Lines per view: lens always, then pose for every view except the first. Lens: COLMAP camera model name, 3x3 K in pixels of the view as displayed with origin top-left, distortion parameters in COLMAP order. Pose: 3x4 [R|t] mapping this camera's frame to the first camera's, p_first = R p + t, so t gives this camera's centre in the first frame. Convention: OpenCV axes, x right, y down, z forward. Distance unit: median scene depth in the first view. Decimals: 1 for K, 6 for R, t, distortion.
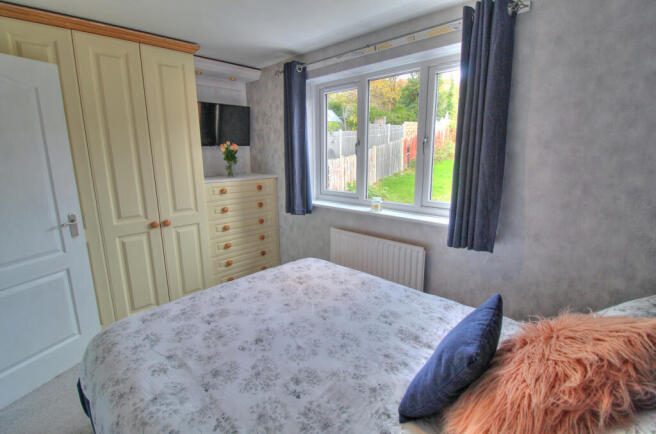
lens RADIAL K [[308.5, 0, 327.0], [0, 308.5, 213.6], [0, 0, 1]] dist [-0.008016, -0.003630]
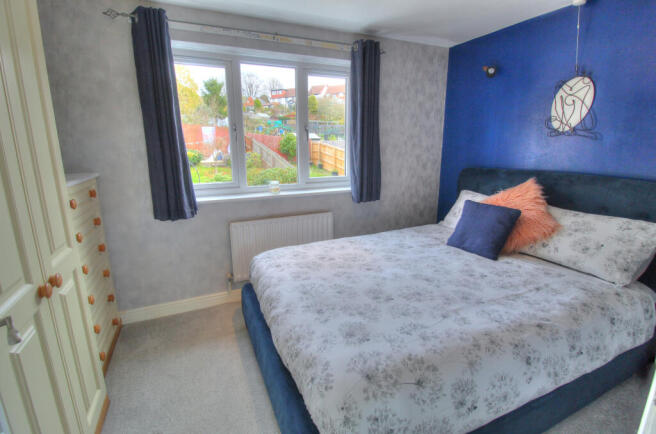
lens RADIAL K [[308.5, 0, 332.0], [0, 308.5, 212.5], [0, 0, 1]] dist [-0.008016, -0.003630]
pose [[0.357754, -0.190206, 0.914239, -1.167236], [0.189167, 0.973499, 0.128512, -0.072341], [-0.914455, 0.126968, 0.384254, 0.674081]]
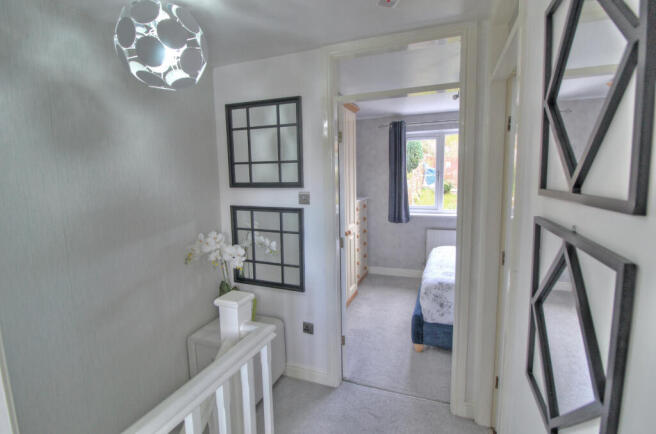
lens RADIAL K [[308.5, 0, 330.6], [0, 308.5, 215.5], [0, 0, 1]] dist [-0.008016, -0.003630]
pose [[0.917322, -0.056522, 0.394115, -1.717439], [0.087494, 0.994293, -0.061050, 0.049153], [-0.388415, 0.090485, 0.917031, -0.335488]]
